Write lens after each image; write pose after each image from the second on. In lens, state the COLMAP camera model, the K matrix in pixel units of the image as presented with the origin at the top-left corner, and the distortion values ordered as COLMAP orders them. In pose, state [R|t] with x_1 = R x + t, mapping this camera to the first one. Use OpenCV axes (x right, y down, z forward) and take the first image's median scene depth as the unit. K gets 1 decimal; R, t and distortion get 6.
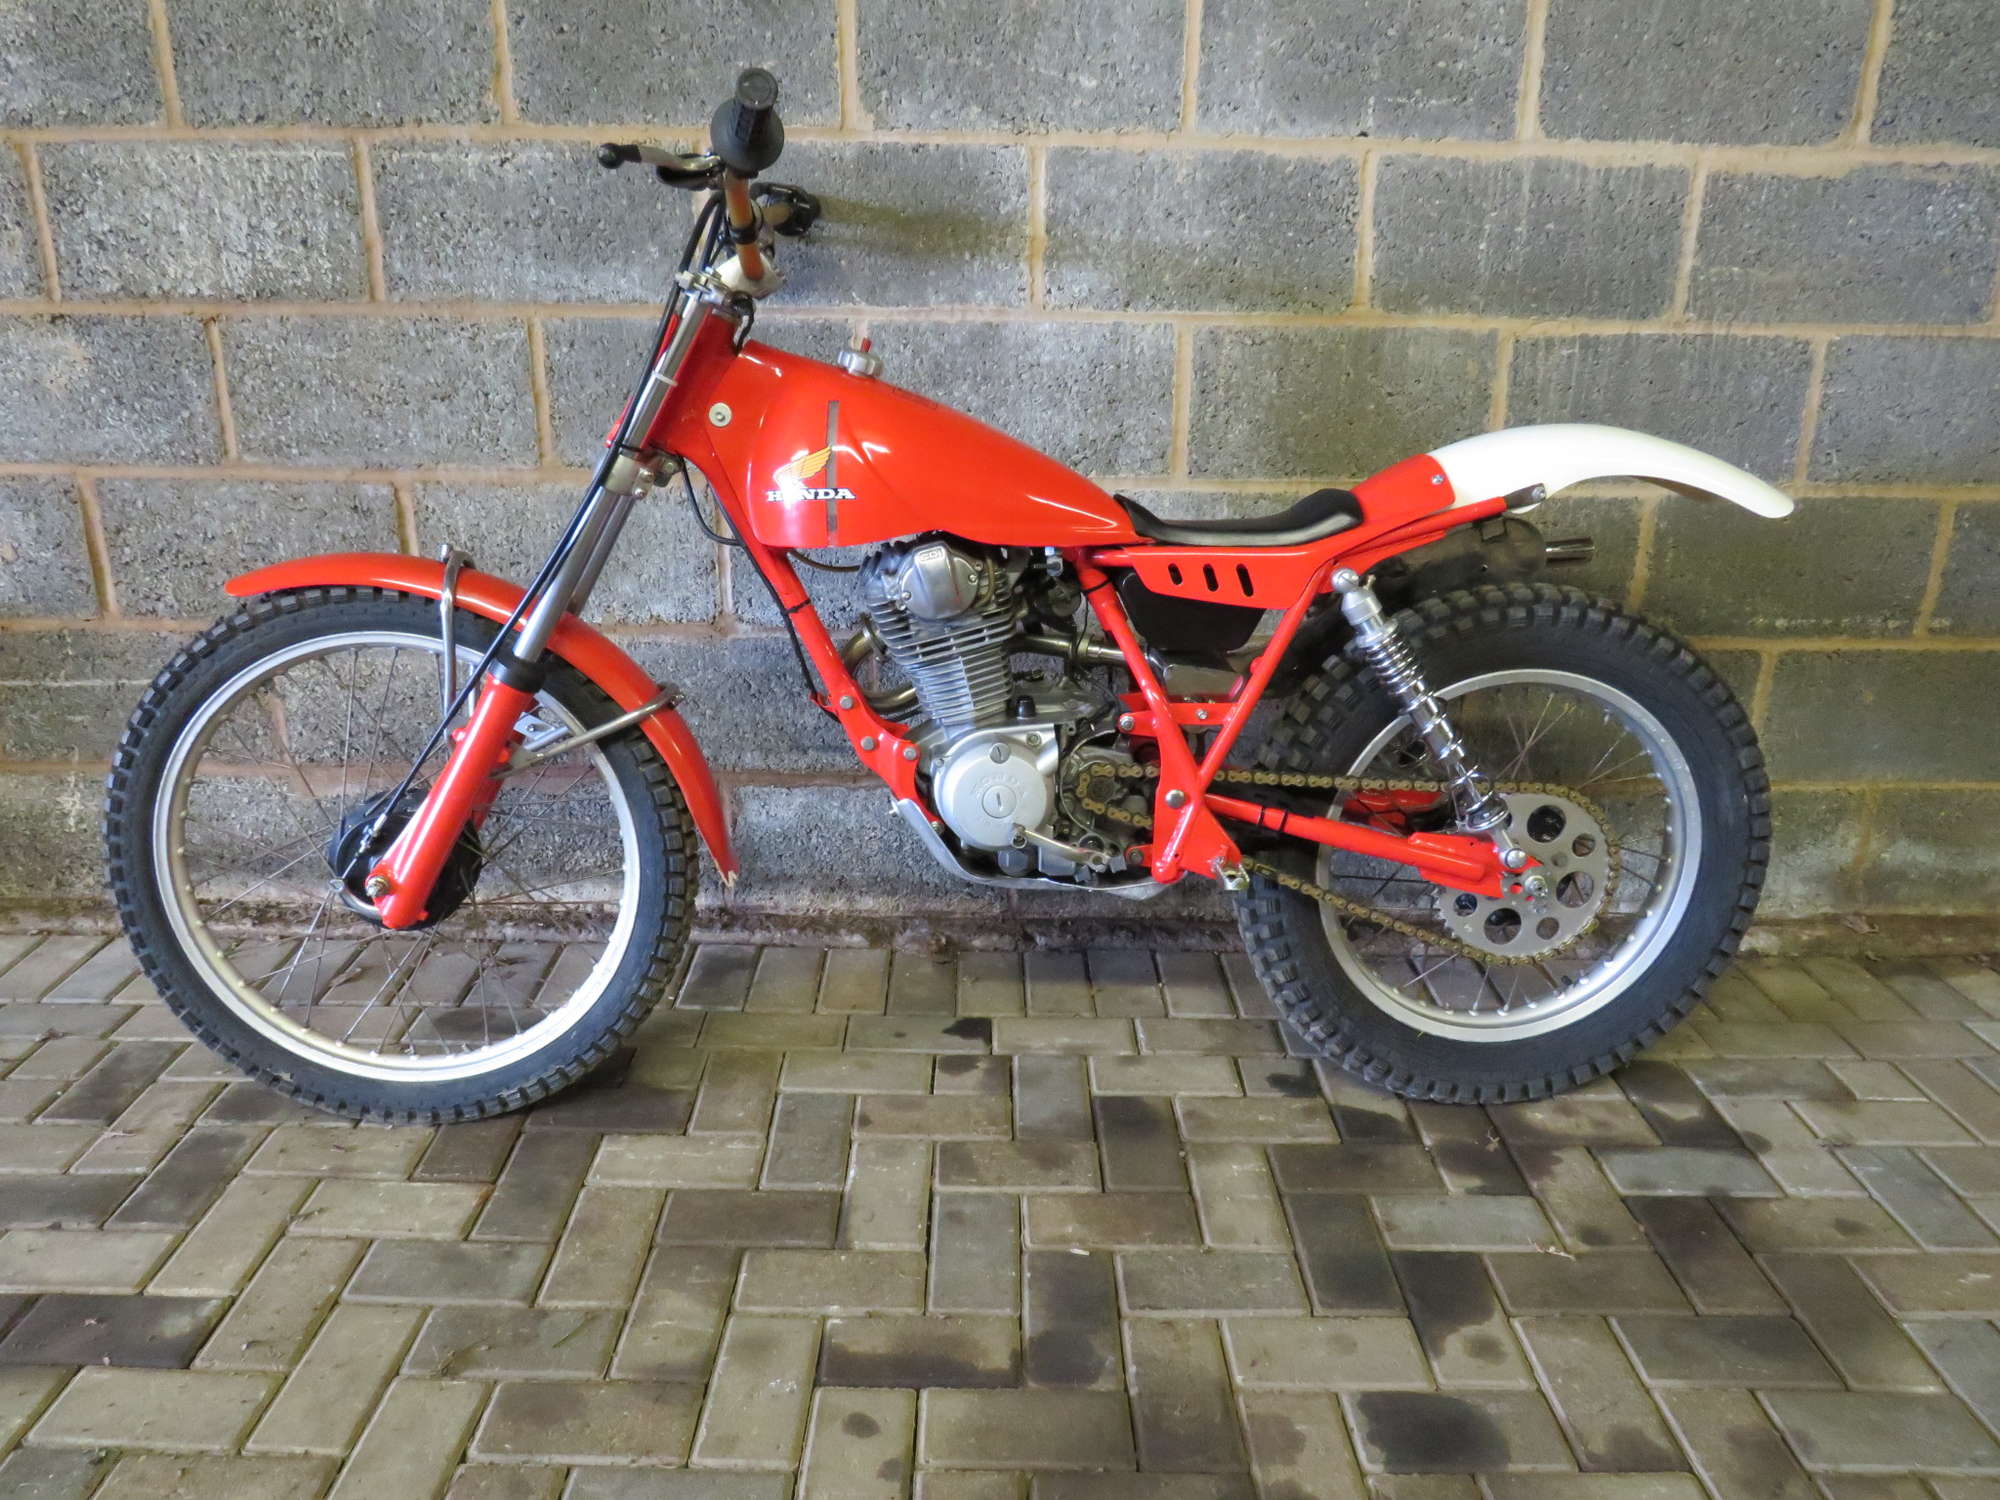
lens RADIAL K [[1410.8, 0, 1013.0], [0, 1410.8, 756.7], [0, 0, 1]] dist [-0.029925, 0.004785]
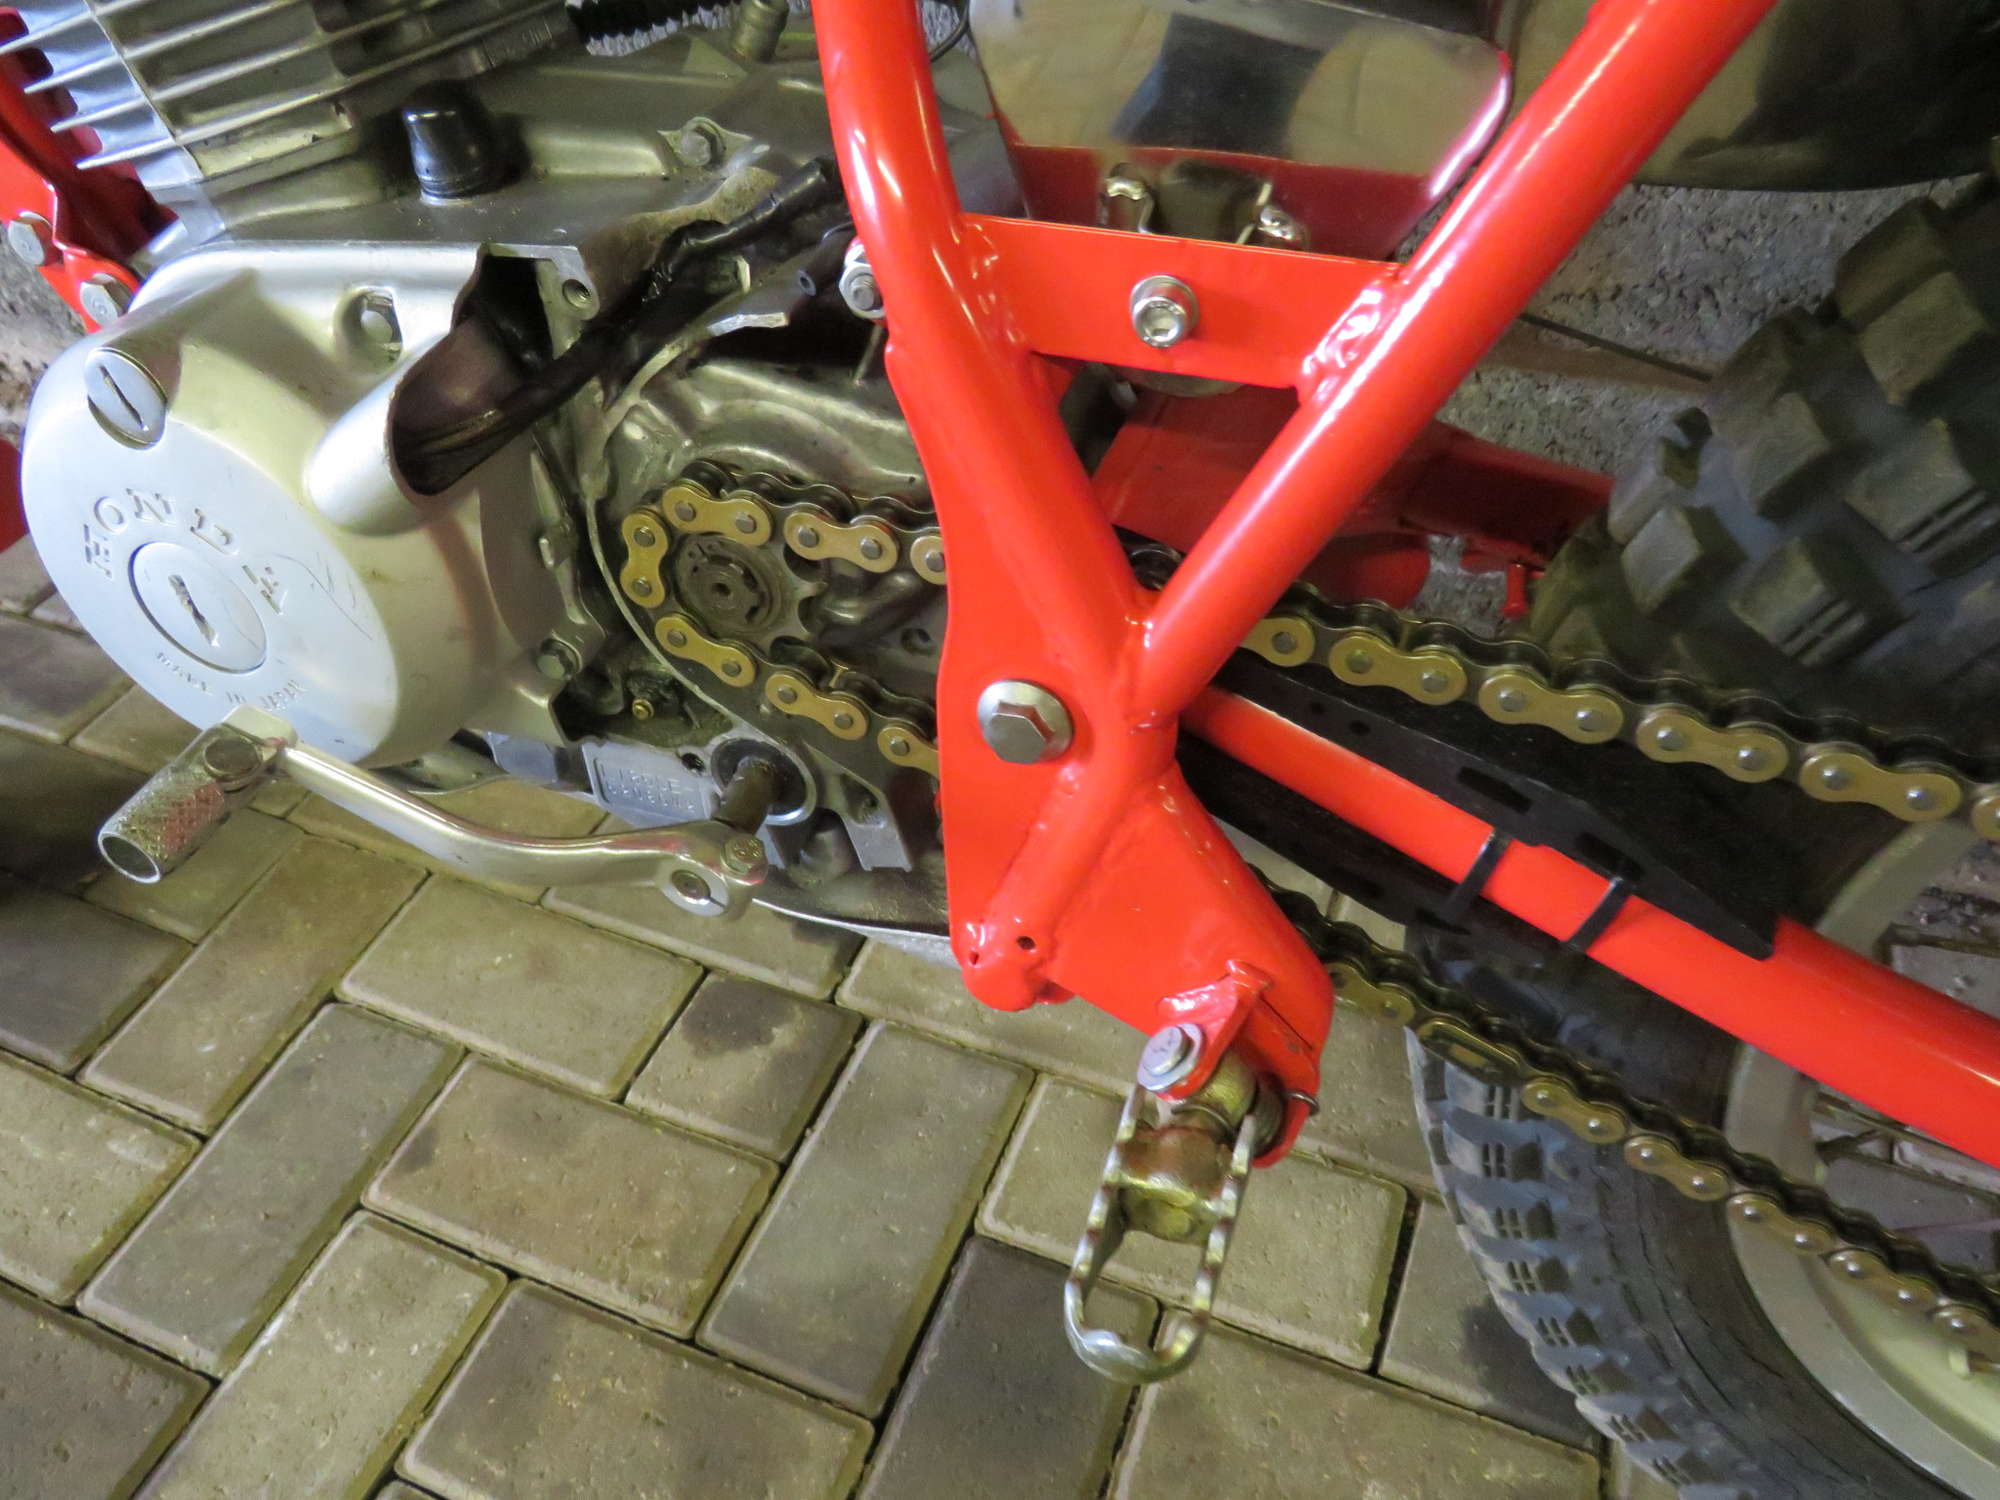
lens RADIAL K [[1410.8, 0, 996.9], [0, 1410.8, 748.5], [0, 0, 1]] dist [-0.029925, 0.004785]
pose [[0.919045, 0.232401, -0.318349, 0.142861], [-0.074767, 0.895806, 0.438110, -0.043048], [0.386996, -0.378841, 0.840662, 0.676907]]
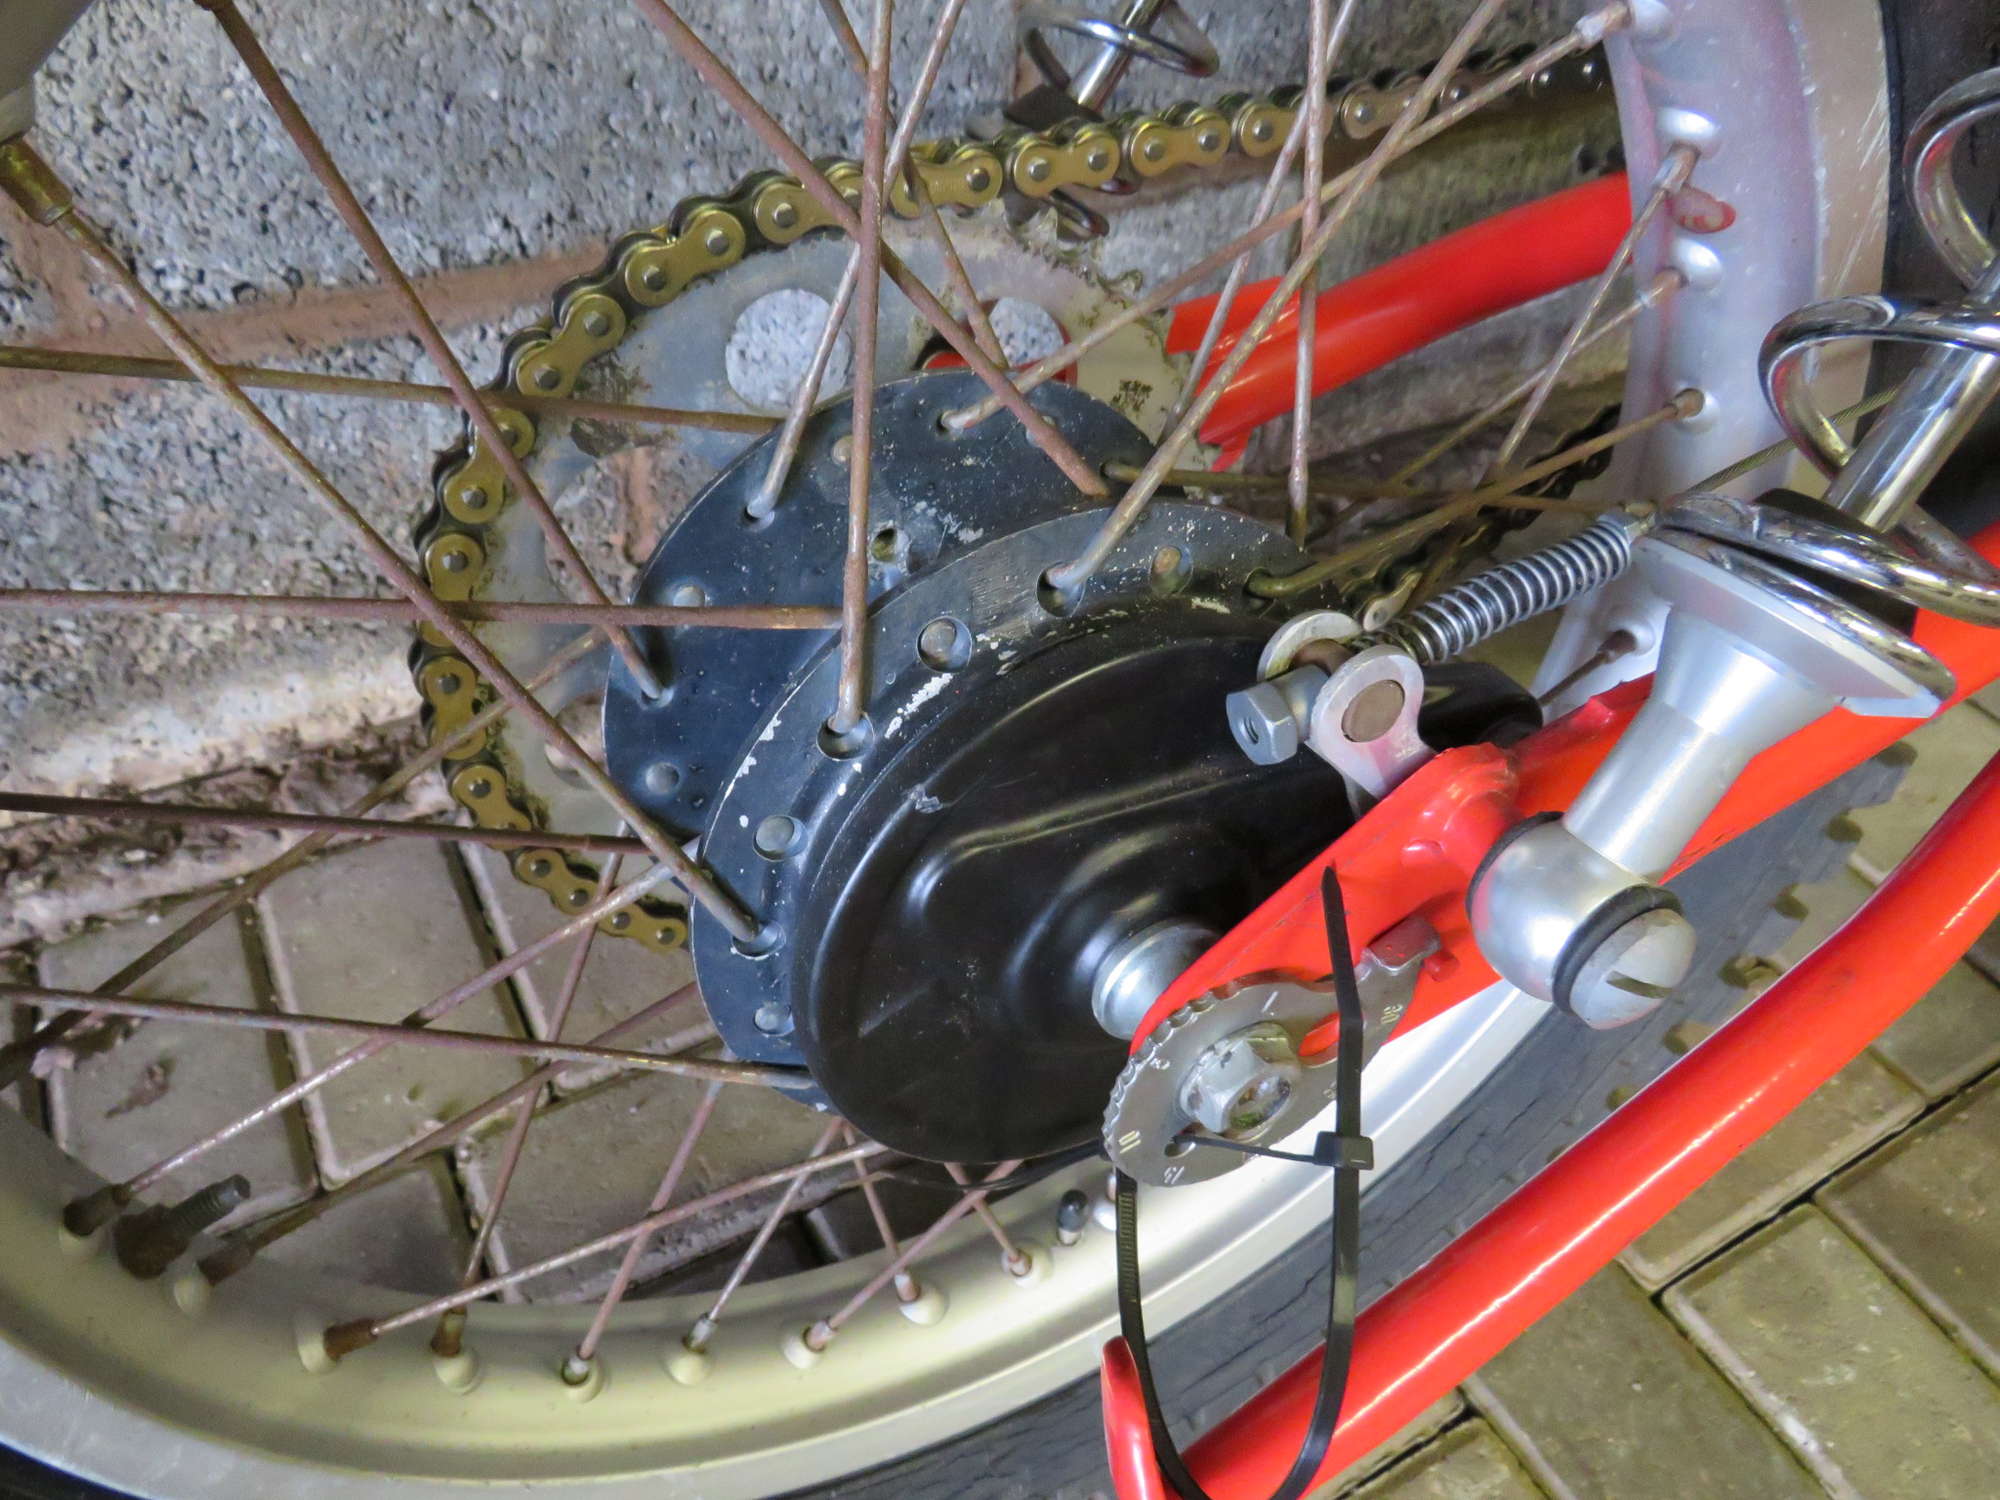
lens RADIAL K [[1410.8, 0, 990.5], [0, 1410.8, 751.2], [0, 0, 1]] dist [-0.029925, 0.004785]
pose [[0.882348, -0.307358, 0.356361, -0.300033], [0.128702, 0.885987, 0.445491, -0.020527], [-0.452657, -0.347214, 0.821307, 0.732306]]
